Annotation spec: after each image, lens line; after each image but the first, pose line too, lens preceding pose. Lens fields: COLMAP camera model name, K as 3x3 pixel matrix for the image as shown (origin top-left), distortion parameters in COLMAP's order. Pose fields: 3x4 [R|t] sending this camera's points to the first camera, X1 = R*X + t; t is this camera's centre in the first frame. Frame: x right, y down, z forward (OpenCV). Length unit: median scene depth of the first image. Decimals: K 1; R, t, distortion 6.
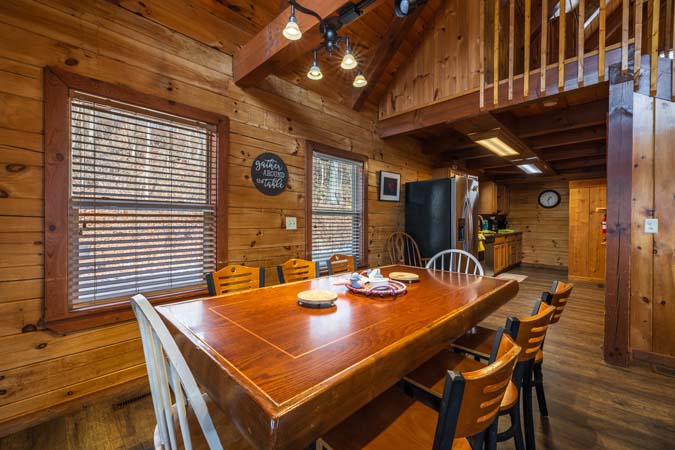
lens RADIAL K [[281.1, 0, 336.4], [0, 281.1, 224.4], [0, 0, 1]] dist [-0.002119, -0.000651]
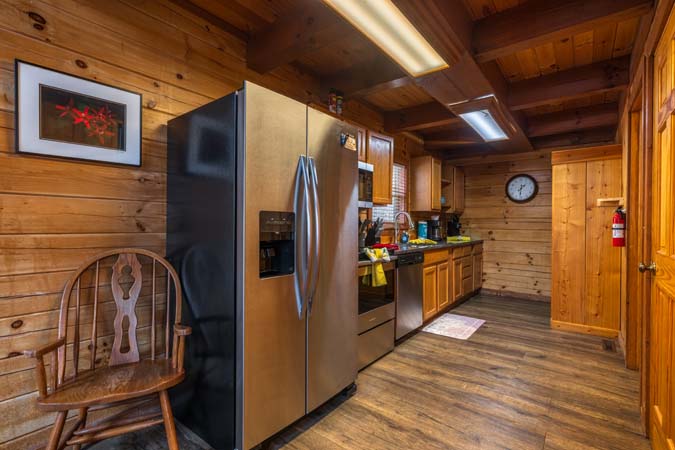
lens RADIAL K [[322.1, 0, 338.0], [0, 322.1, 224.0], [0, 0, 1]] dist [-0.003808, -0.000388]
pose [[0.993307, 0.003435, 0.115449, 0.315441], [-0.002019, 0.999921, -0.012375, -0.000579], [-0.115483, 0.012059, 0.993236, 0.393044]]
